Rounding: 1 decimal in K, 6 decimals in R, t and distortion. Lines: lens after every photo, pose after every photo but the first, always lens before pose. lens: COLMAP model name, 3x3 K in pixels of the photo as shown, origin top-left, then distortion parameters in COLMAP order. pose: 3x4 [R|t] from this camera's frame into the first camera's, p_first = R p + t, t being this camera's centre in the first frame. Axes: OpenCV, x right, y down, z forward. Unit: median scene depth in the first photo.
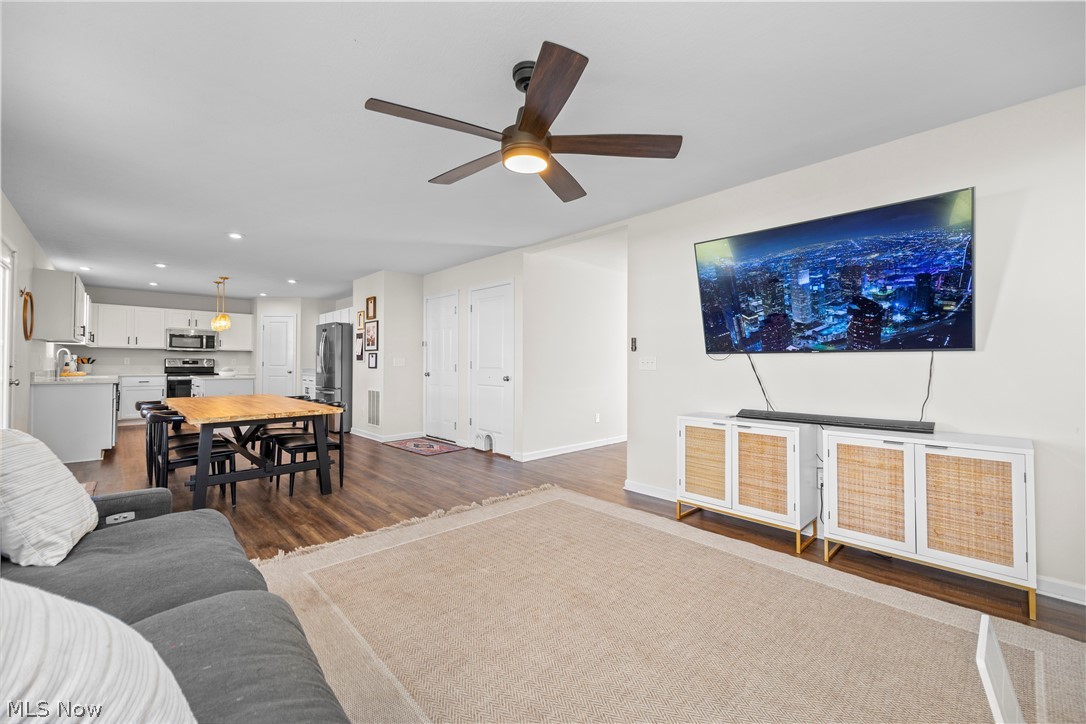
lens RADIAL K [[425.2, 0, 543.8], [0, 425.2, 357.5], [0, 0, 1]] dist [0.000608, 0.000301]
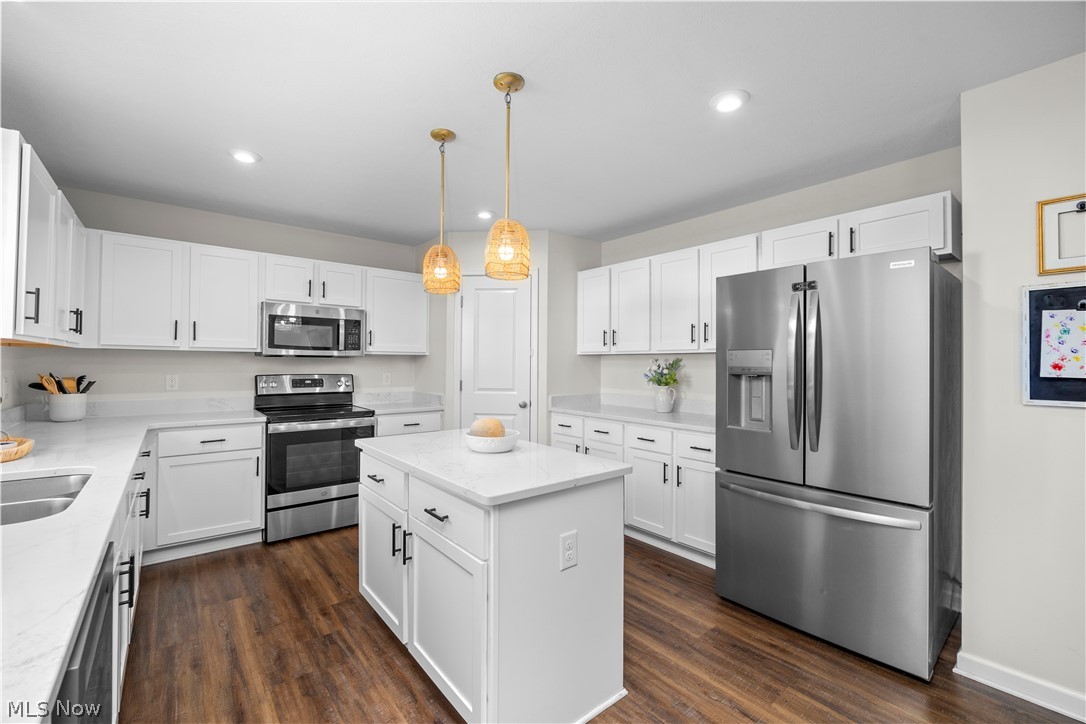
lens RADIAL K [[463.5, 0, 545.9], [0, 463.5, 360.0], [0, 0, 1]] dist [0.003257, 0.000220]
pose [[0.995126, 0.001450, -0.098604, -1.485742], [-0.000917, 0.999985, 0.005454, -0.038680], [0.098610, -0.005337, 0.995112, 1.518717]]
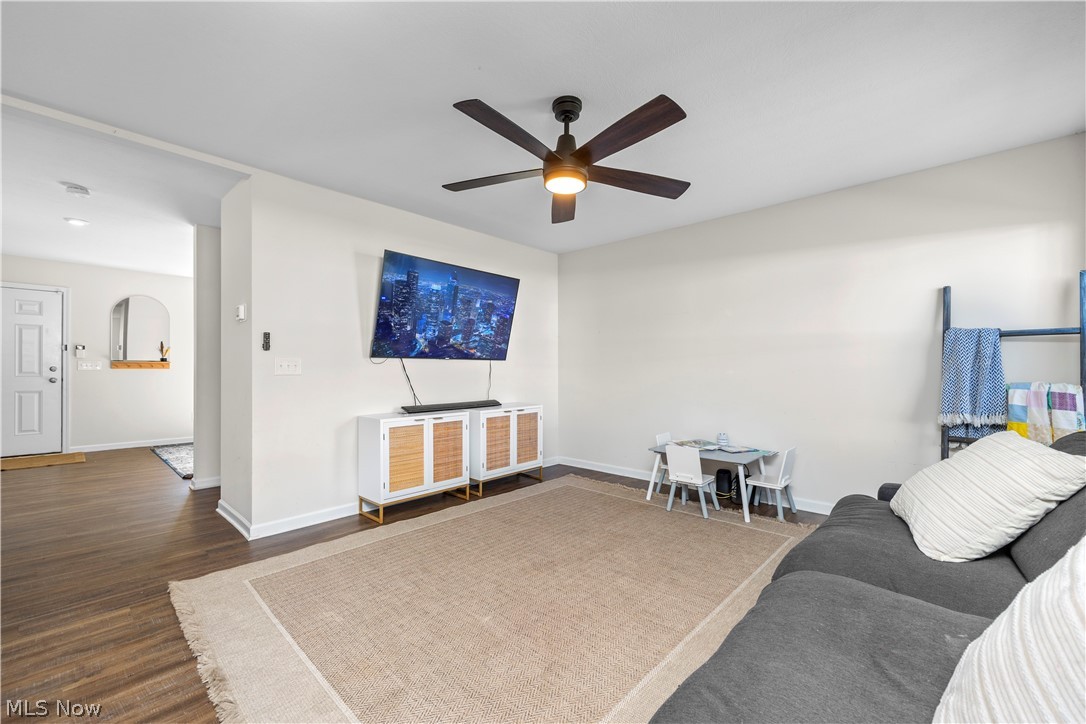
lens RADIAL K [[425.2, 0, 545.5], [0, 425.2, 368.6], [0, 0, 1]] dist [0.000608, 0.000301]
pose [[-0.036562, -0.008133, 0.999298, -0.666983], [-0.018357, 0.999804, 0.007466, 0.003252], [-0.999163, -0.018071, -0.036705, 0.639323]]
